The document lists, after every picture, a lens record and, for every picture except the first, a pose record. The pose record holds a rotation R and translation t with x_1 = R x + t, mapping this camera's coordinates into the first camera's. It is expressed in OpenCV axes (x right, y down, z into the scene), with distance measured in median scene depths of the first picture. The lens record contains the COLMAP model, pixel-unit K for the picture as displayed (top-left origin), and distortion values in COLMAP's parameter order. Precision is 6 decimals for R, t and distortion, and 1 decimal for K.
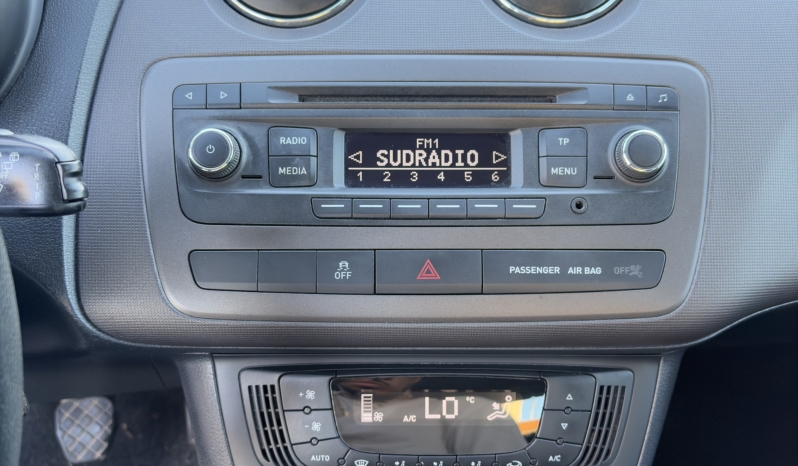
lens RADIAL K [[800.3, 0, 397.7], [0, 800.3, 230.7], [0, 0, 1]] dist [0.017306, 0.000000]
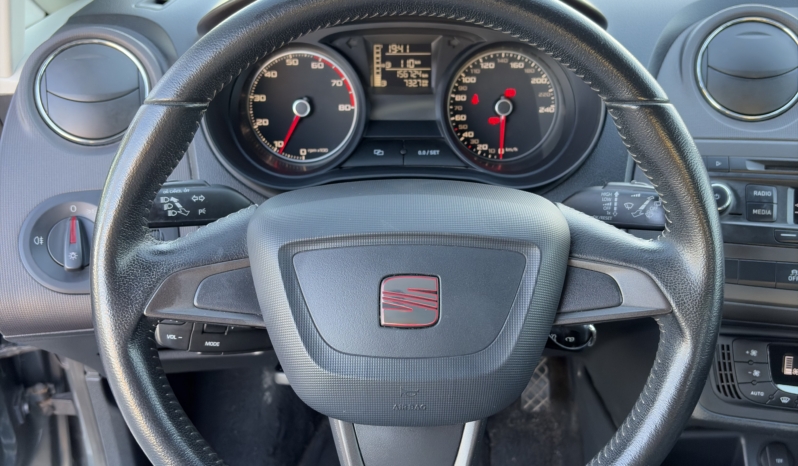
lens RADIAL K [[800.3, 0, 397.9], [0, 800.3, 238.7], [0, 0, 1]] dist [0.017306, 0.000000]
pose [[0.984232, 0.065399, -0.164346, -0.576877], [-0.069257, 0.997439, -0.017849, 0.059038], [0.162758, 0.028950, 0.986241, -0.712524]]
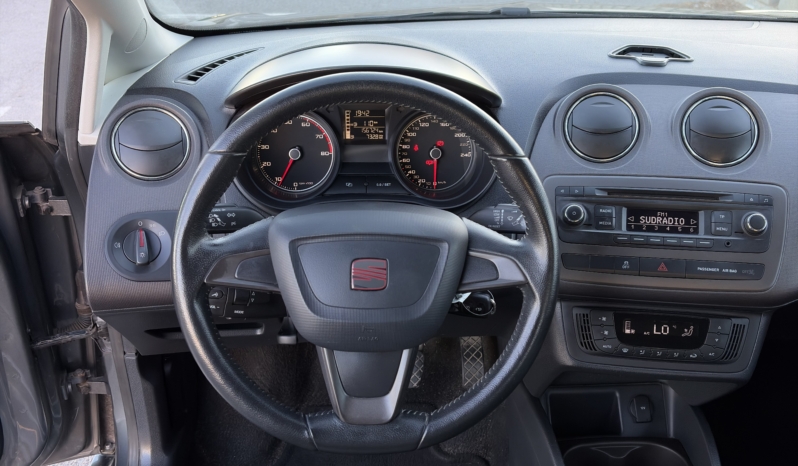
lens RADIAL K [[800.3, 0, 401.3], [0, 800.3, 235.4], [0, 0, 1]] dist [0.017306, 0.000000]
pose [[0.990861, 0.051810, -0.124542, -0.433183], [-0.060172, 0.996113, -0.064336, 0.153567], [0.120725, 0.071242, 0.990126, -1.459327]]
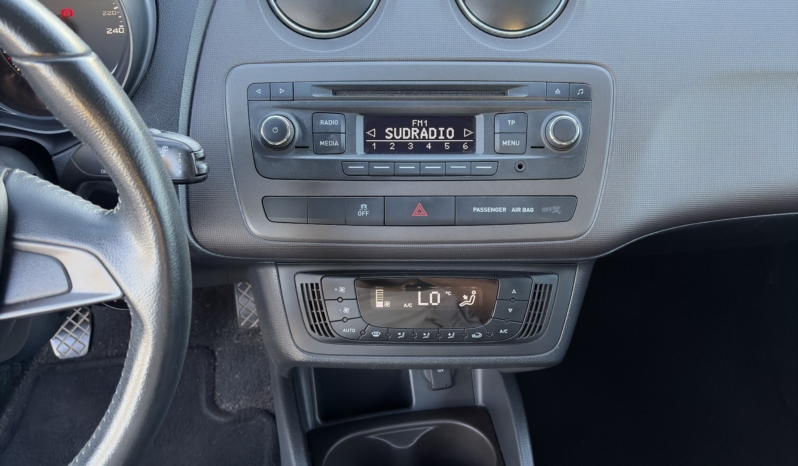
lens RADIAL K [[800.3, 0, 402.8], [0, 800.3, 238.6], [0, 0, 1]] dist [0.017306, 0.000000]
pose [[0.999921, 0.001649, -0.012495, 0.025012], [0.000126, 0.990045, 0.140751, -0.106739], [0.012603, -0.140741, 0.989966, -0.495942]]
